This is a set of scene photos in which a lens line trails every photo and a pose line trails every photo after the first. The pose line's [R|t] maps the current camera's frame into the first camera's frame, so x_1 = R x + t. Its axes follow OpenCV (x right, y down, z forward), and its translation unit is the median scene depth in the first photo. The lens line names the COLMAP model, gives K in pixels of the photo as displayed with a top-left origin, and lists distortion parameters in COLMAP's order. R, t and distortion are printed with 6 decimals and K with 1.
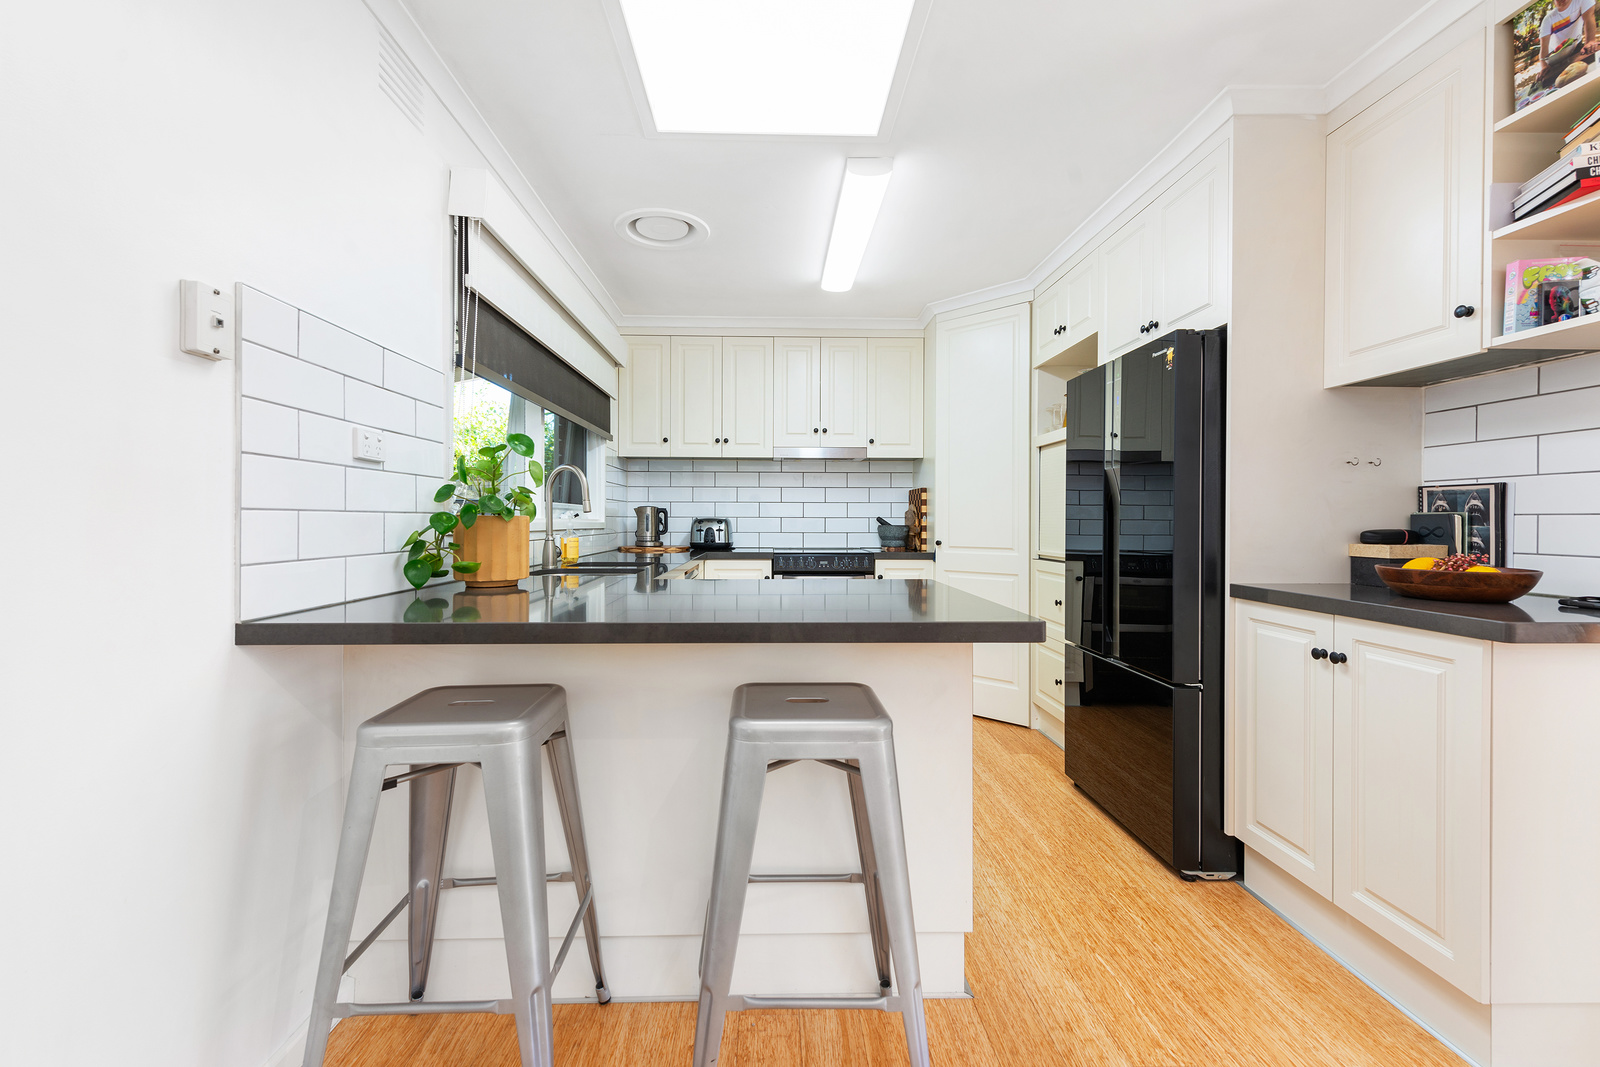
lens RADIAL K [[664.9, 0, 788.7], [0, 664.9, 522.9], [0, 0, 1]] dist [0.018950, -0.000234]
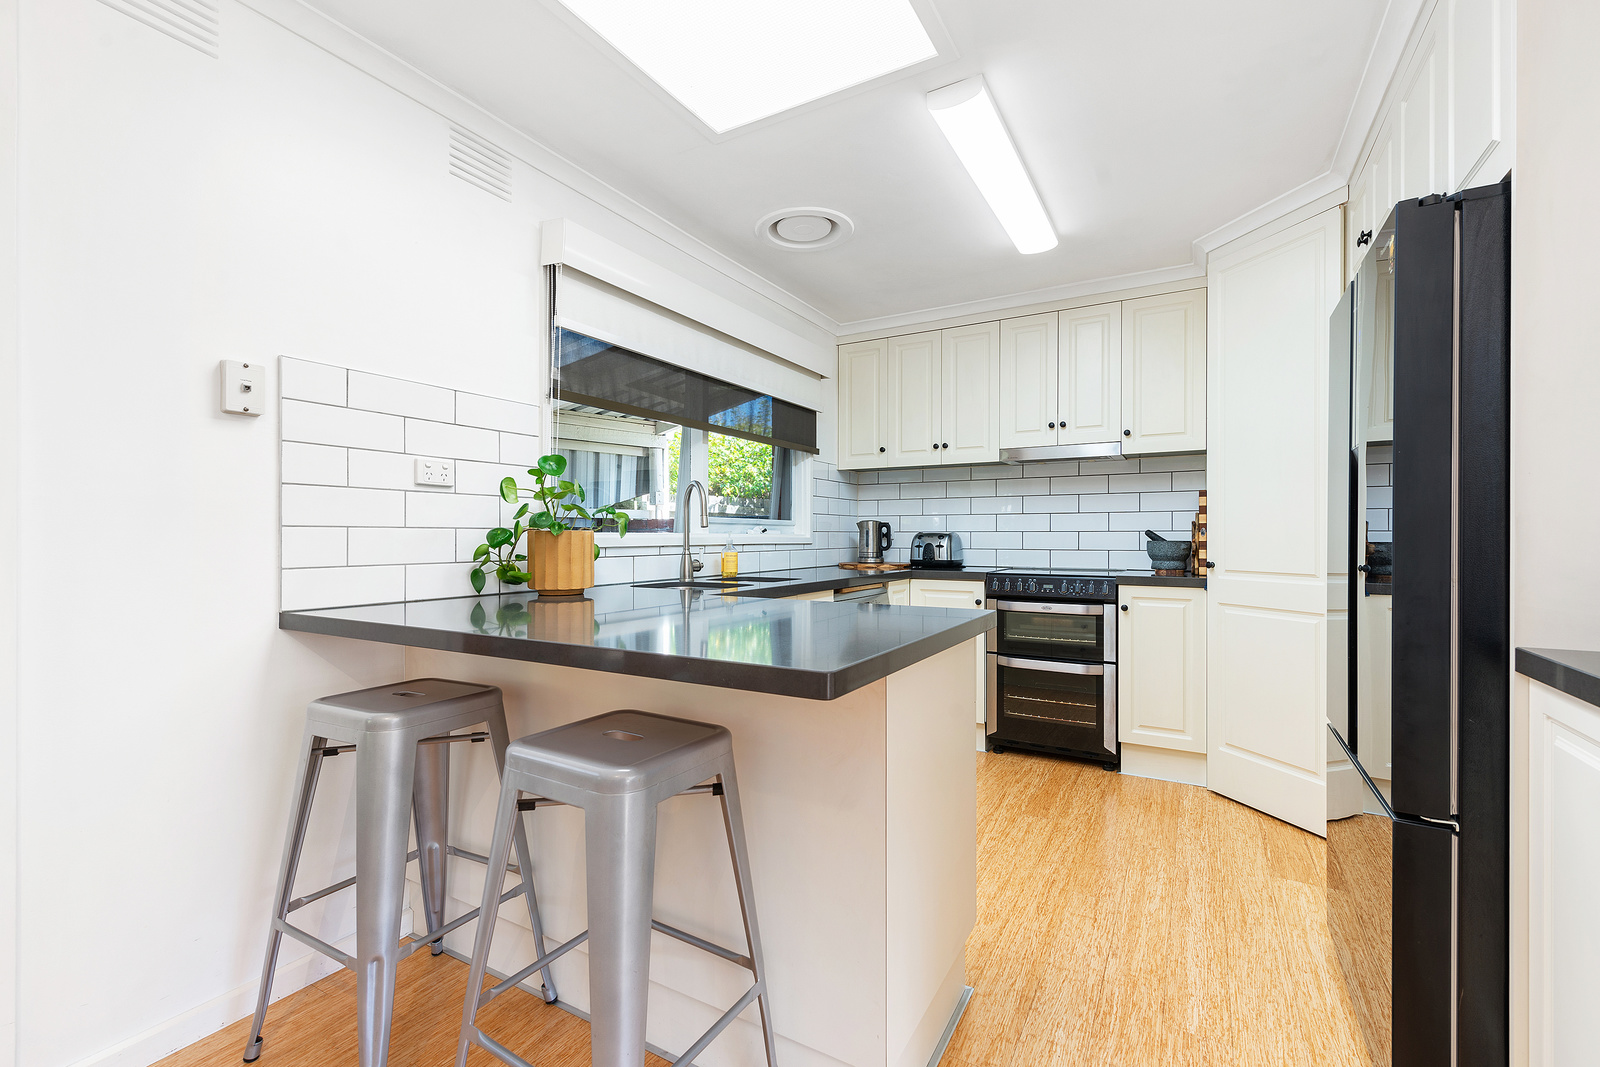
lens RADIAL K [[695.6, 0, 796.1], [0, 695.6, 537.3], [0, 0, 1]] dist [0.018798, -0.001341]
pose [[0.852891, -0.001959, -0.522085, 0.258597], [0.000553, 0.999996, -0.002849, 0.001939], [0.522088, 0.002141, 0.852889, 0.117494]]
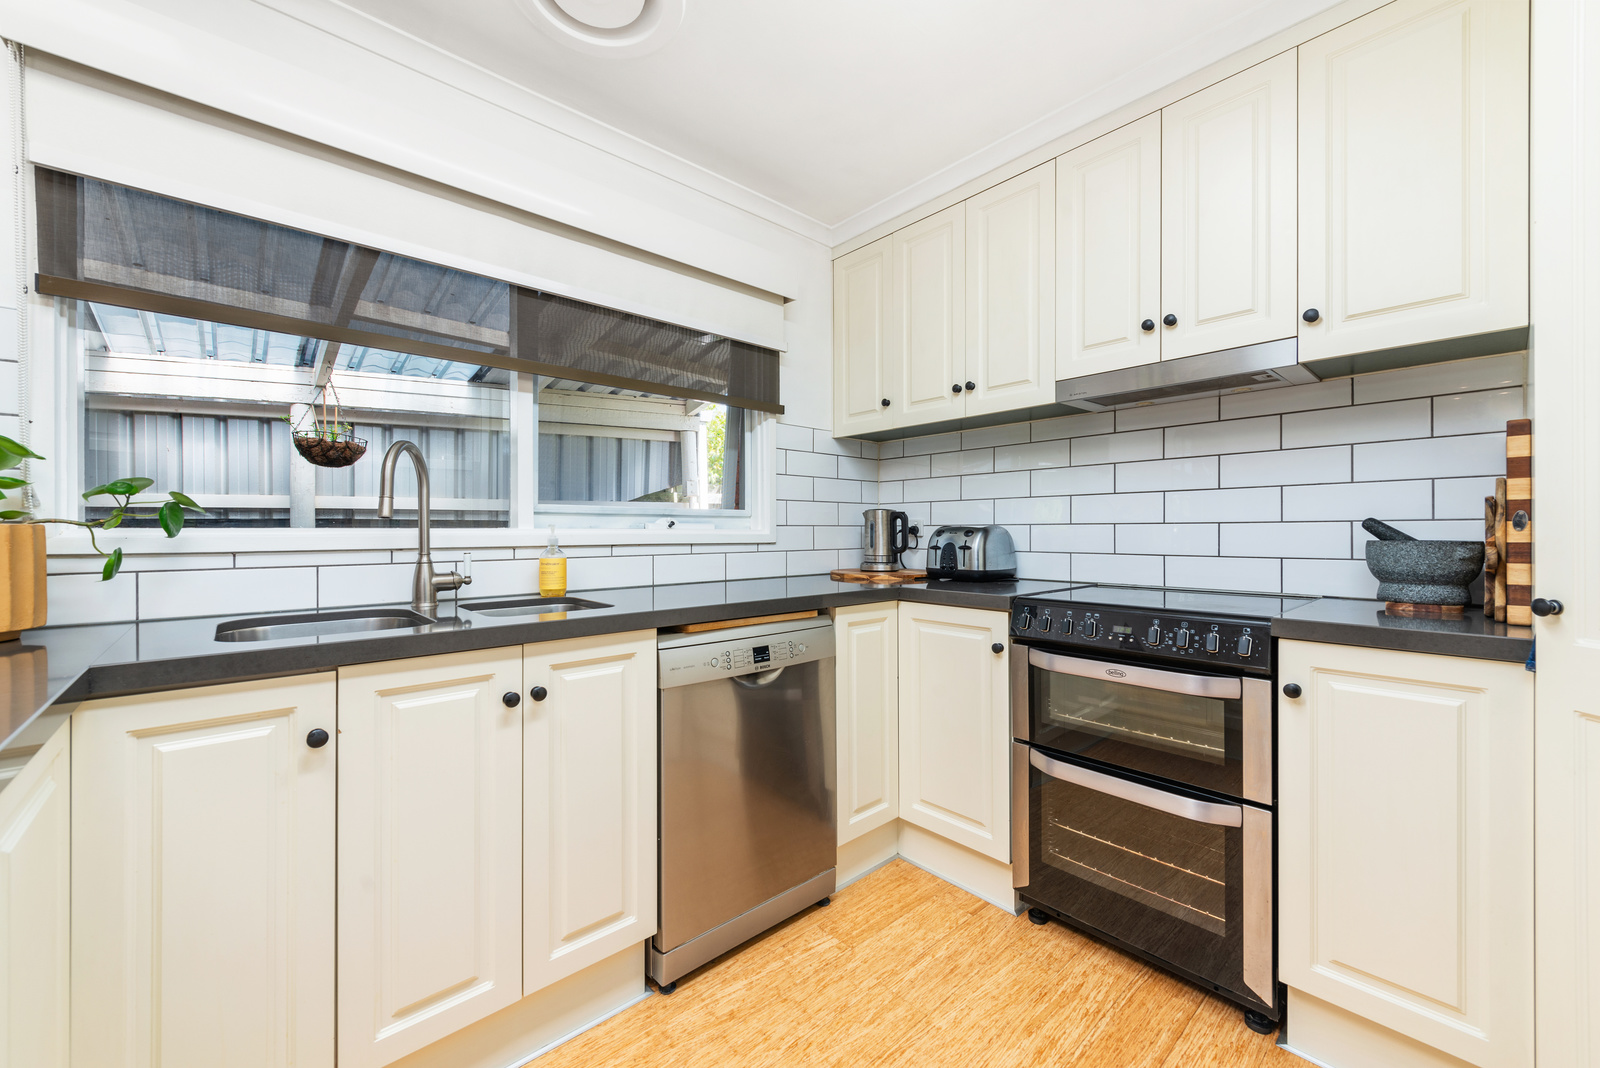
lens RADIAL K [[626.9, 0, 793.5], [0, 626.9, 532.2], [0, 0, 1]] dist [0.013065, -0.003722]
pose [[0.646495, -0.003946, -0.762908, 0.242344], [0.001826, 0.999992, -0.003624, -0.000581], [0.762916, 0.000950, 0.646497, 0.641838]]
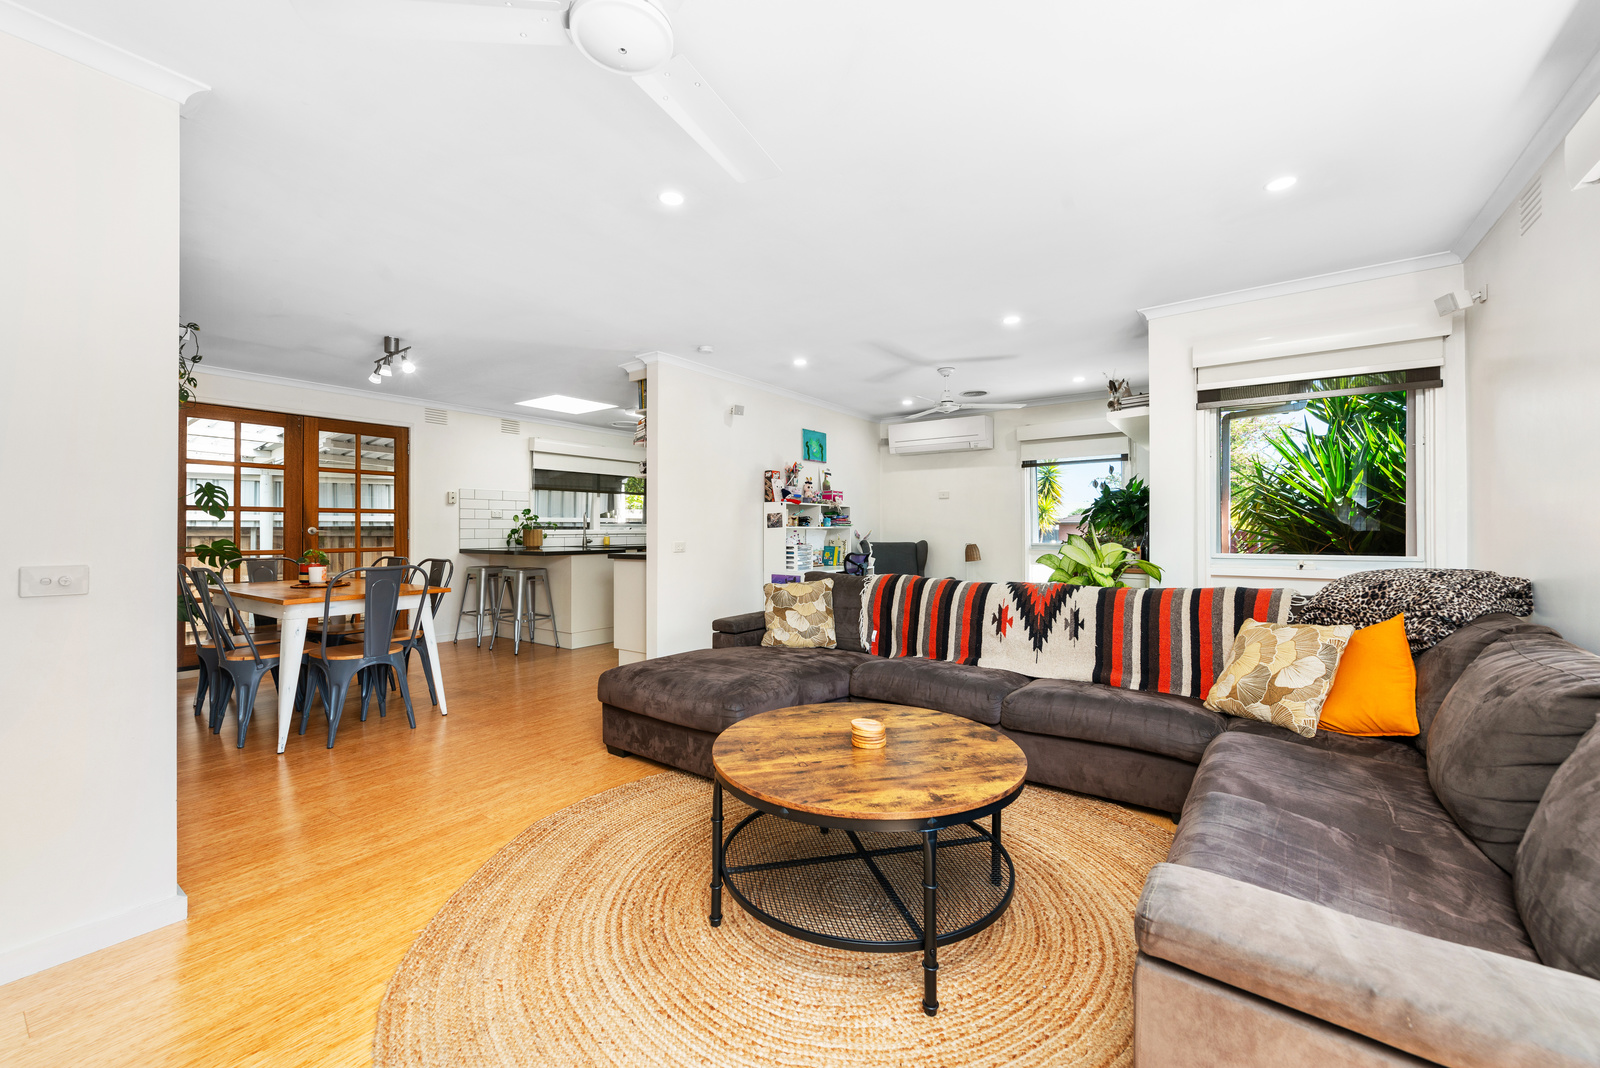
lens RADIAL K [[626.9, 0, 797.4], [0, 626.9, 526.7], [0, 0, 1]] dist [0.013065, -0.003722]
pose [[0.794932, -0.008611, -0.606638, 1.549901], [0.002288, 0.999935, -0.011196, 0.009112], [0.606695, 0.007512, 0.794899, -0.493098]]
